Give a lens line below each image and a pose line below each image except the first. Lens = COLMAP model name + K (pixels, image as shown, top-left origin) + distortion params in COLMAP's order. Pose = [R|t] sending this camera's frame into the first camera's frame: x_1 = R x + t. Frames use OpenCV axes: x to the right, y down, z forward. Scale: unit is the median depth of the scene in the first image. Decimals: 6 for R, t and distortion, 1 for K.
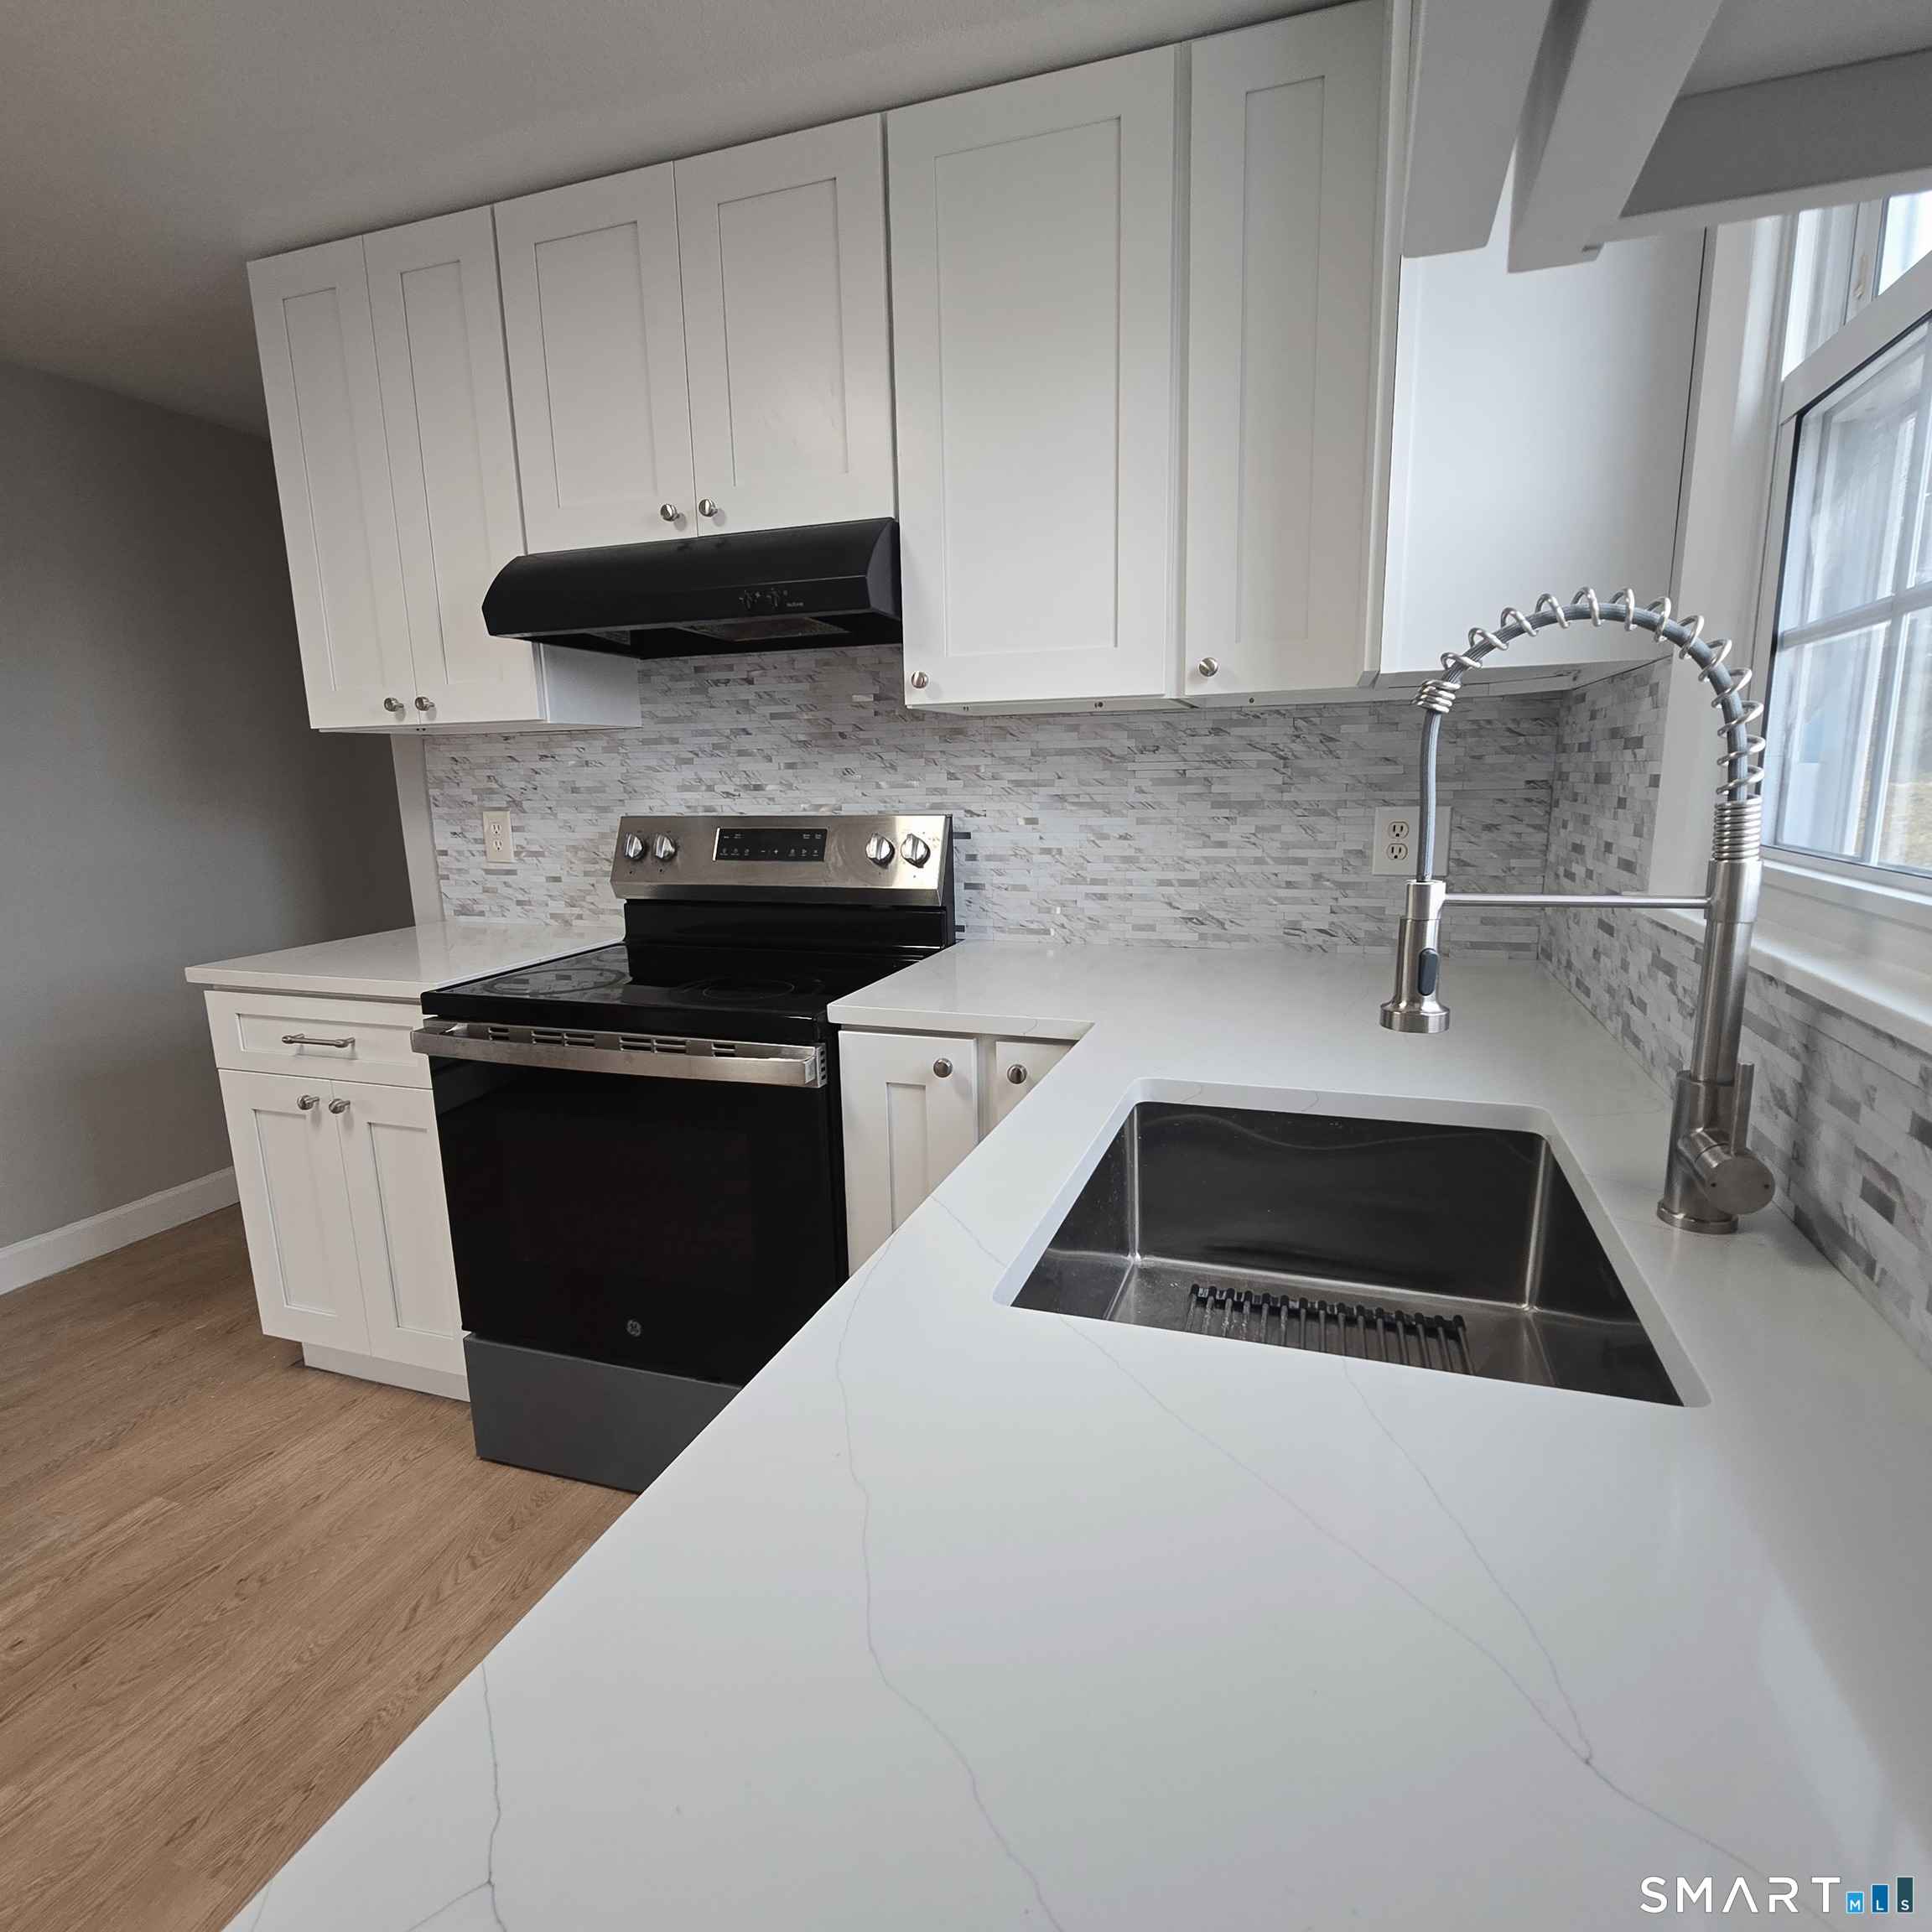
lens RADIAL K [[1049.7, 0, 984.9], [0, 1049.7, 979.8], [0, 0, 1]] dist [0.002738, -0.003727]
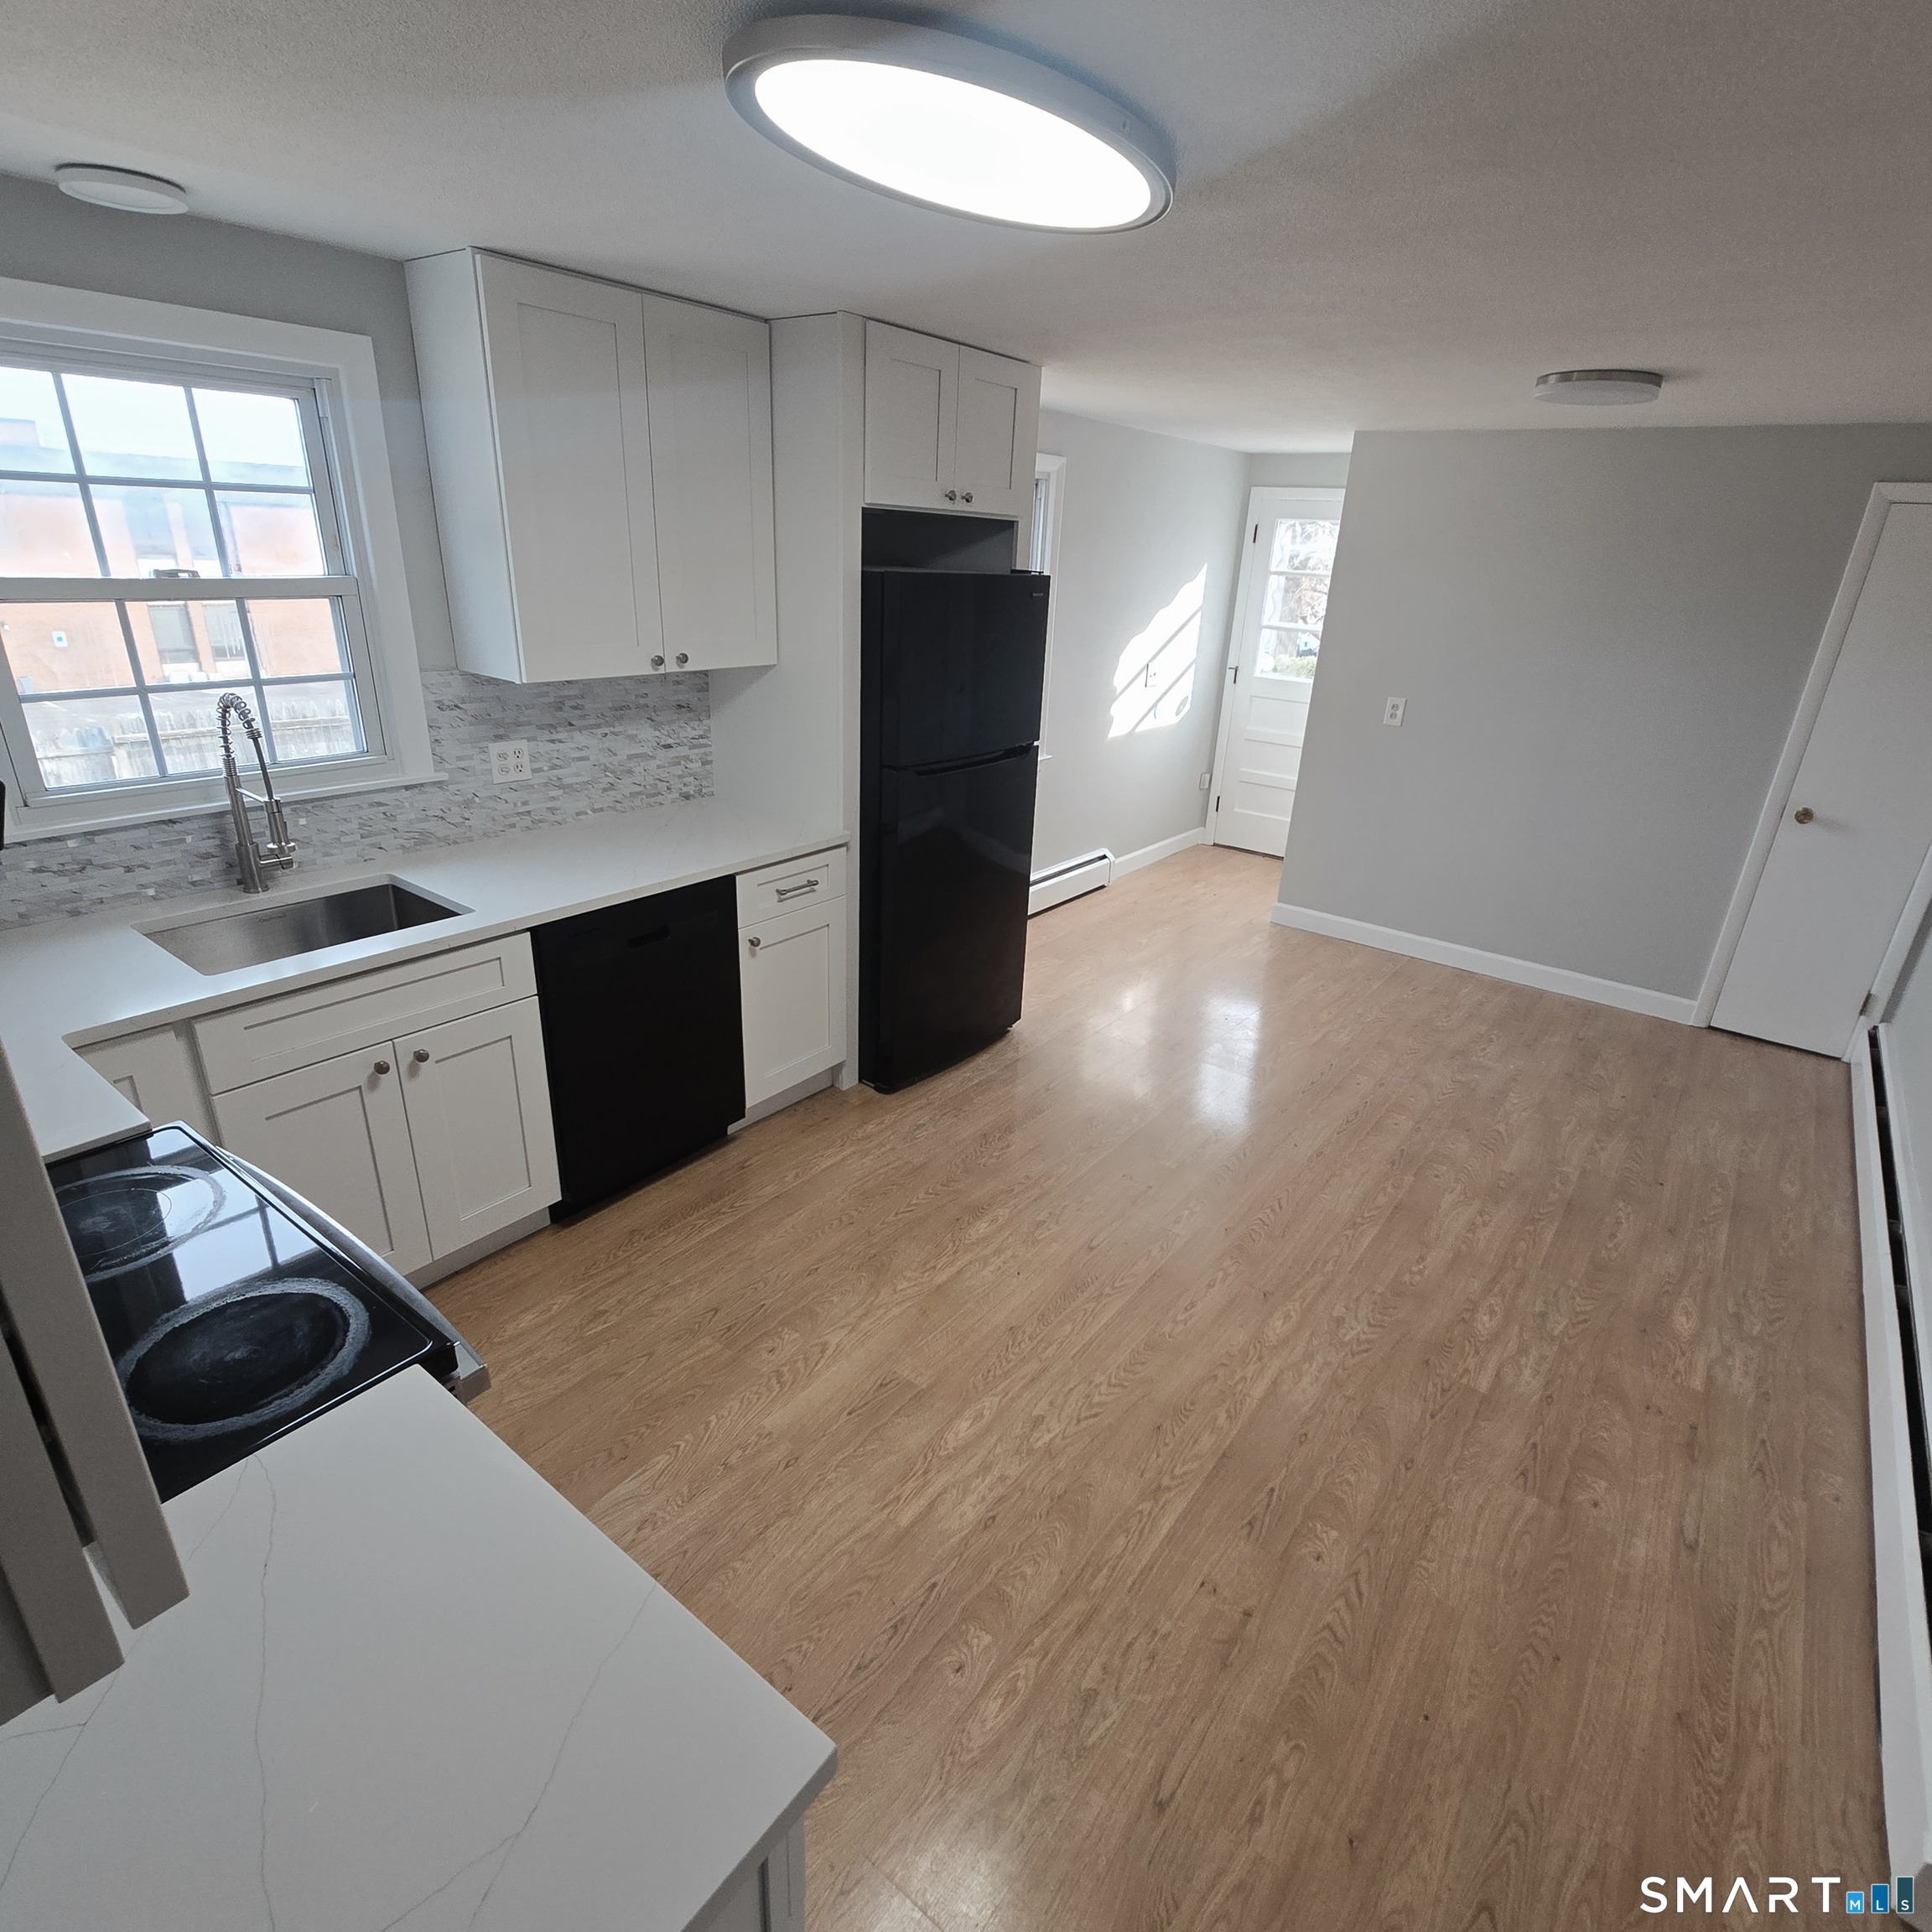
lens RADIAL K [[1049.7, 0, 985.8], [0, 1049.7, 979.6], [0, 0, 1]] dist [0.002738, -0.003727]
pose [[-0.950074, -0.147493, 0.274963, -0.867360], [0.027727, 0.837831, 0.545225, -0.452785], [-0.310790, 0.525628, -0.791912, 1.125104]]
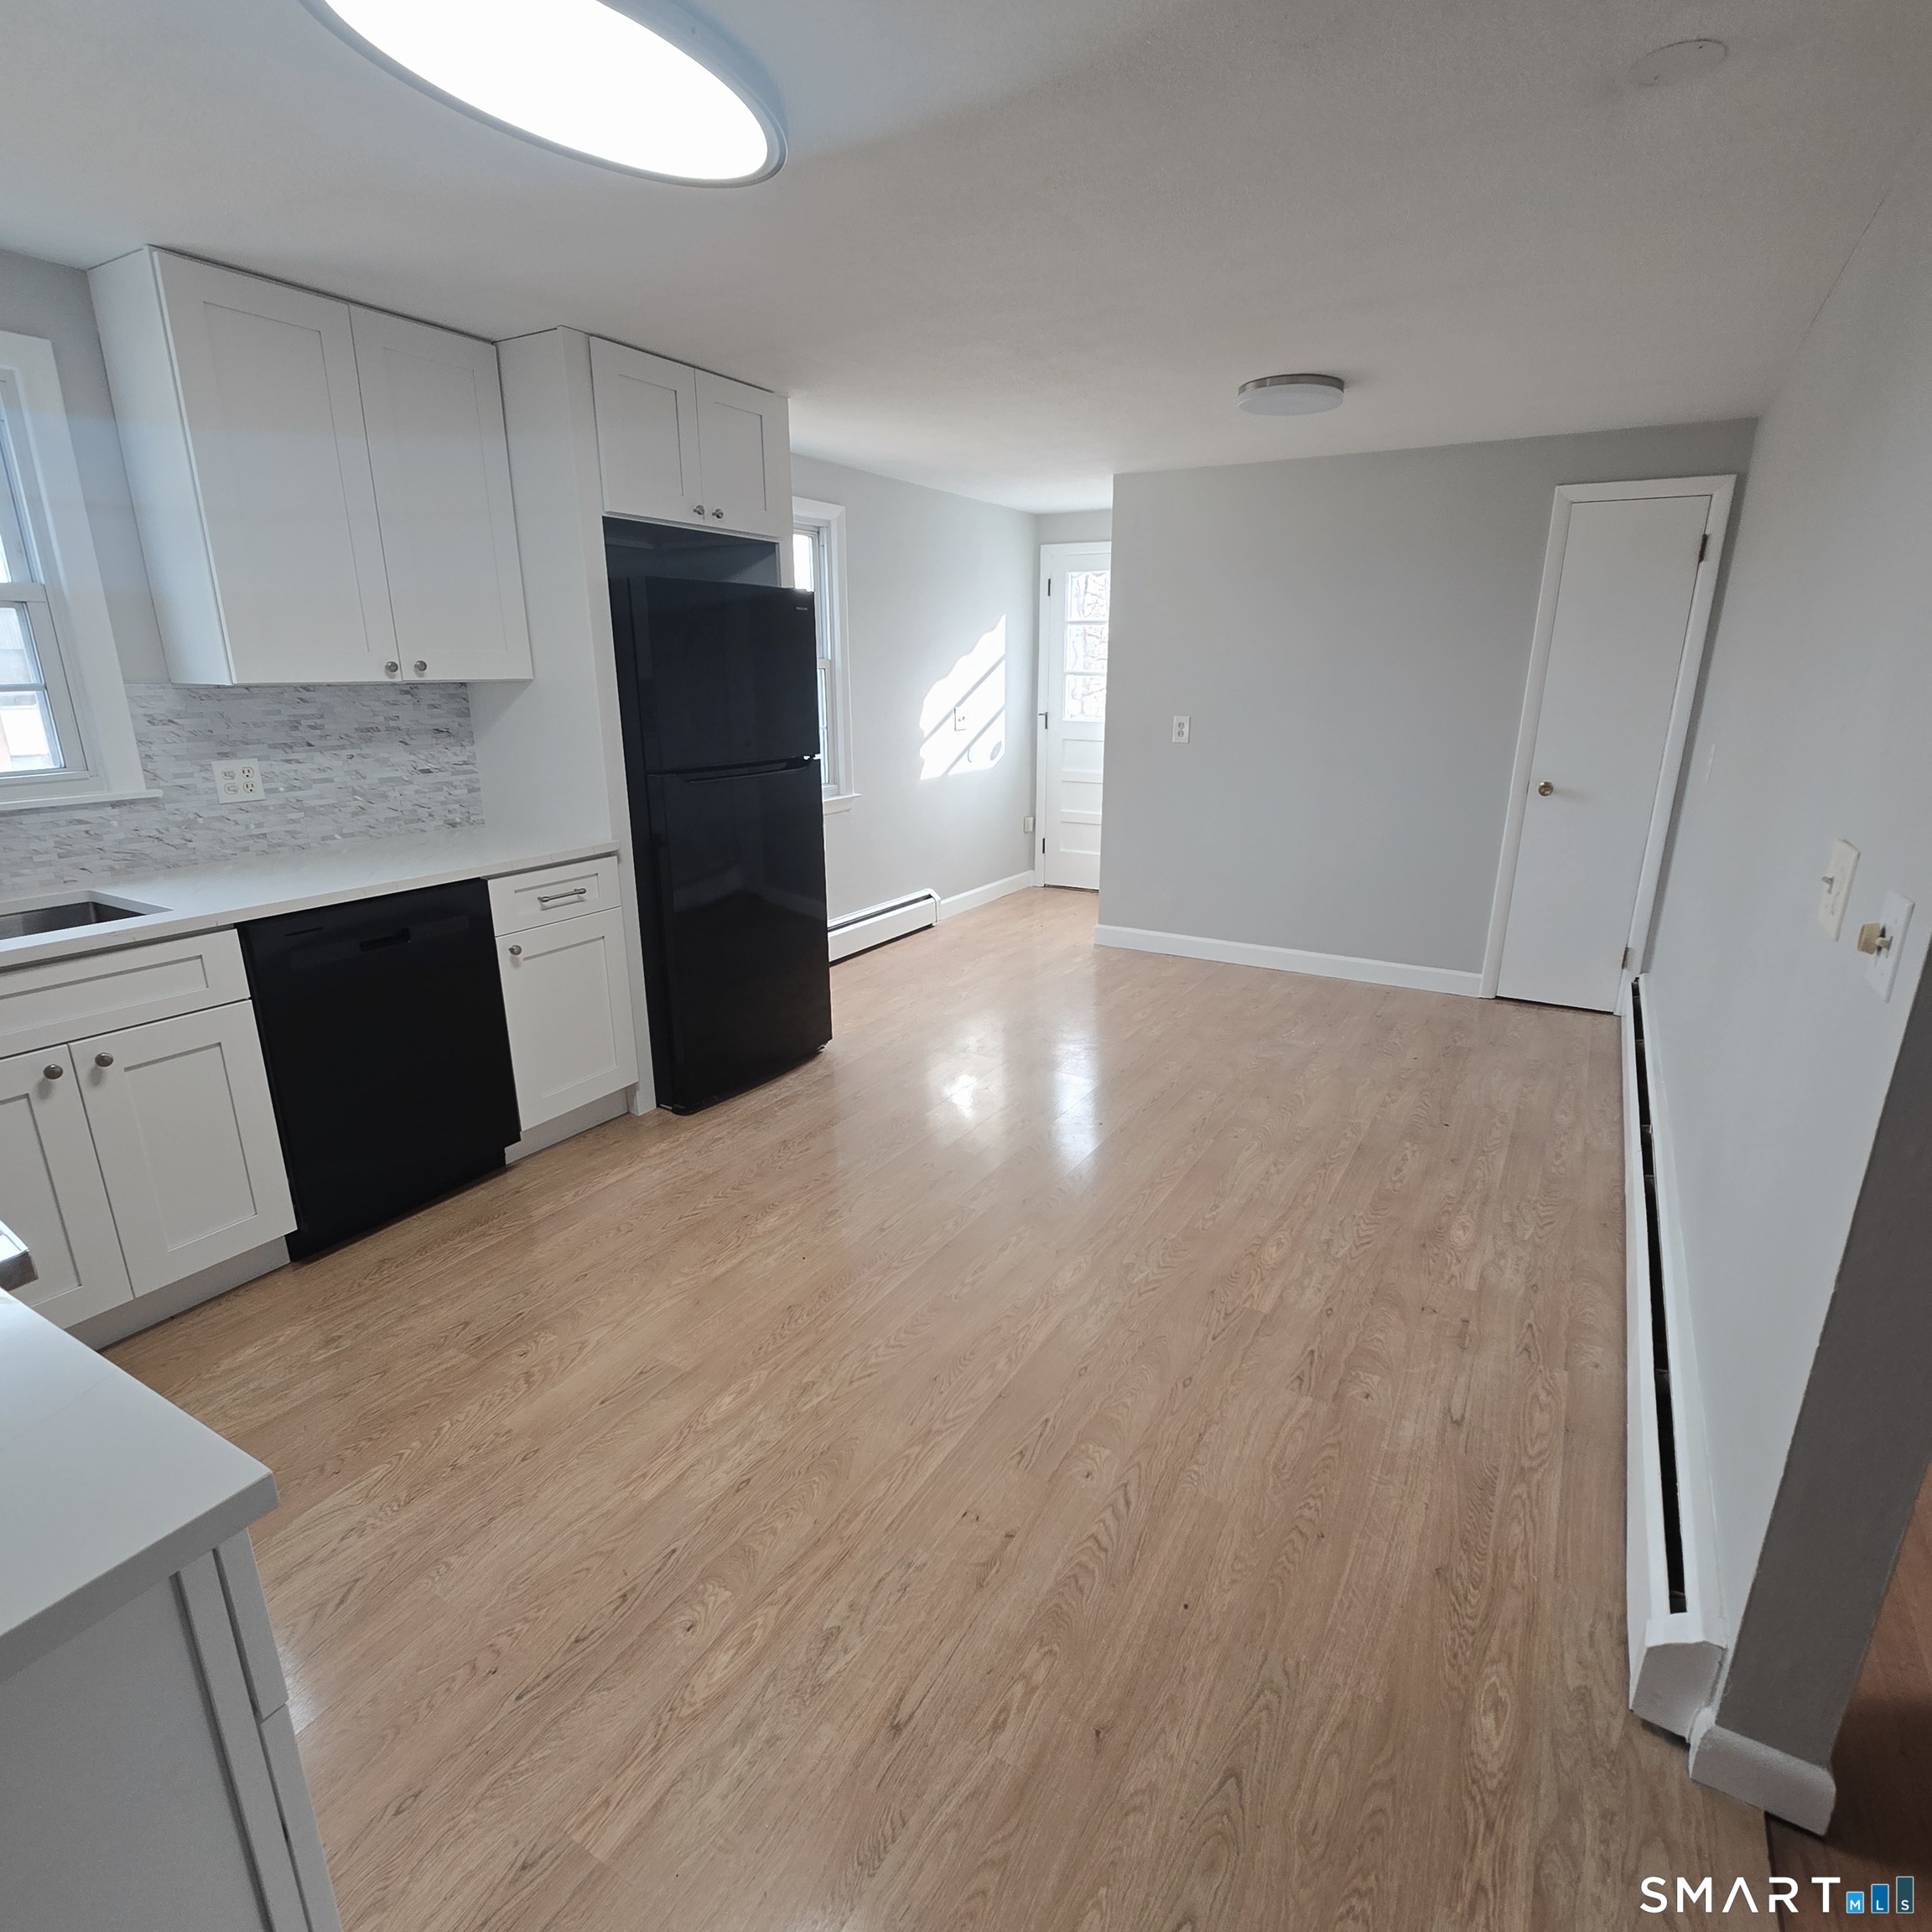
lens RADIAL K [[1049.7, 0, 984.3], [0, 1049.7, 981.4], [0, 0, 1]] dist [0.002738, -0.003727]
pose [[-0.981356, -0.043449, 0.187223, -1.034520], [0.049668, 0.883693, 0.465424, -0.298298], [-0.185670, 0.466046, -0.865060, 1.162387]]
